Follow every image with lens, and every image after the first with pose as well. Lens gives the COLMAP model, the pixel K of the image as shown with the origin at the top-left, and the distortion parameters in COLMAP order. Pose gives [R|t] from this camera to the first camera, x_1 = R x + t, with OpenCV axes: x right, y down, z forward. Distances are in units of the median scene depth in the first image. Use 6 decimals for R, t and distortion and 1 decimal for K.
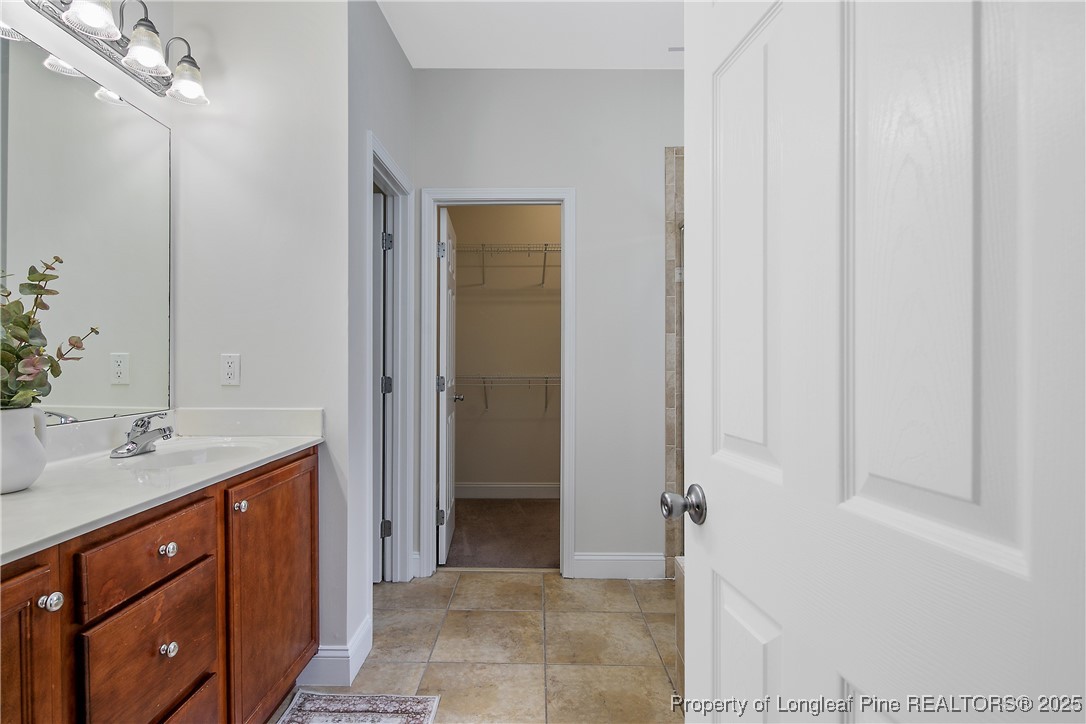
lens RADIAL K [[527.7, 0, 539.5], [0, 527.7, 365.2], [0, 0, 1]] dist [0.004889, -0.003737]
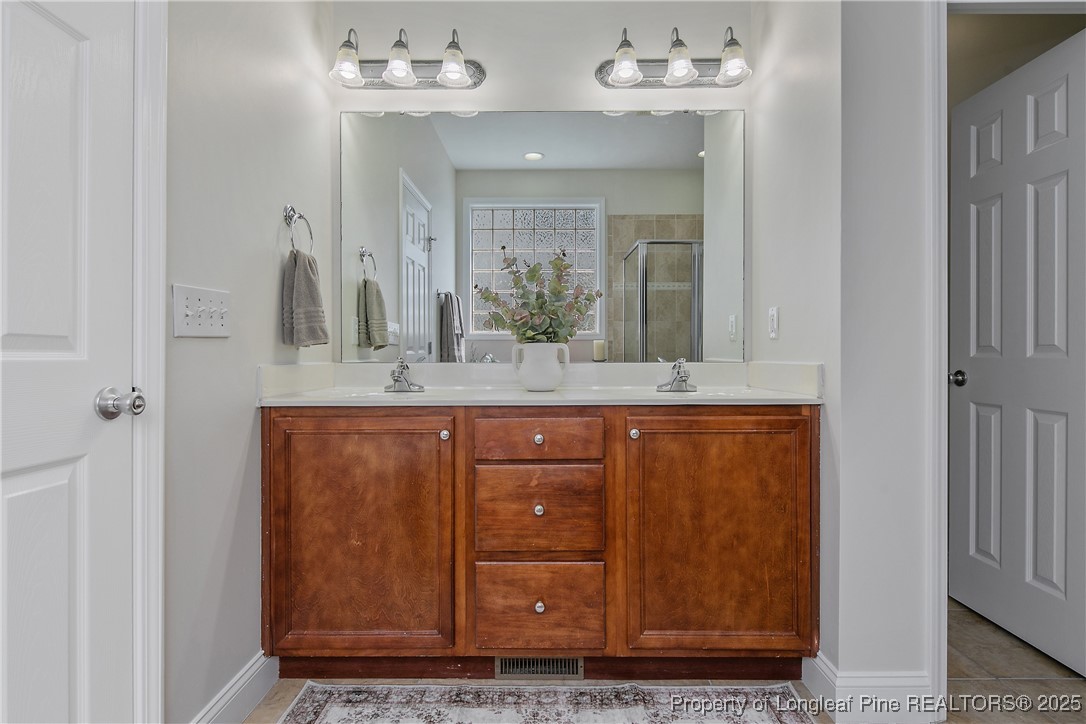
lens RADIAL K [[527.7, 0, 539.8], [0, 527.7, 360.4], [0, 0, 1]] dist [0.004889, -0.003737]
pose [[0.013083, -0.000187, -0.999914, 0.708676], [0.000099, 1.000000, -0.000186, 0.140182], [0.999914, -0.000096, 0.013083, 0.984574]]
